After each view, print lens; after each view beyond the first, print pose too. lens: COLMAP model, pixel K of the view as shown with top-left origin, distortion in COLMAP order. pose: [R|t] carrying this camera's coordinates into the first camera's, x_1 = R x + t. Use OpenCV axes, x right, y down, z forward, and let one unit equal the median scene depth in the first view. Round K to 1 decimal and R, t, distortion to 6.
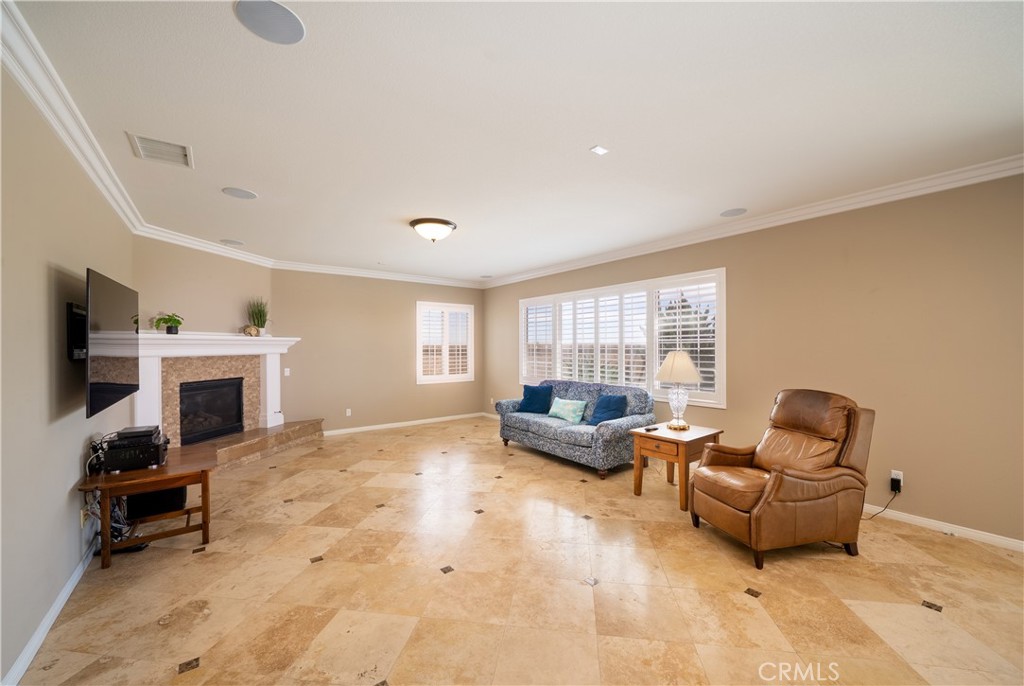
lens RADIAL K [[399.8, 0, 514.2], [0, 399.8, 344.6], [0, 0, 1]] dist [0.000259, -0.000017]
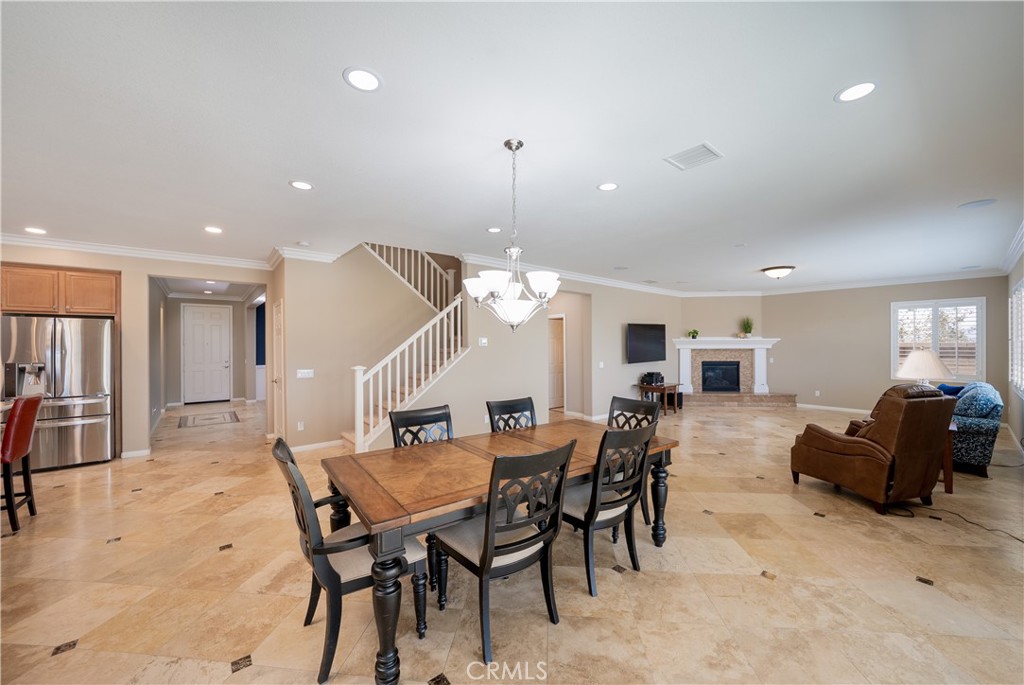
lens RADIAL K [[399.8, 0, 514.2], [0, 399.8, 344.1], [0, 0, 1]] dist [0.000259, -0.000017]
pose [[0.067845, 0.009179, -0.997654, 1.173946], [0.005377, 0.999940, 0.009566, -0.020106], [0.997681, -0.006014, 0.067792, -0.143015]]
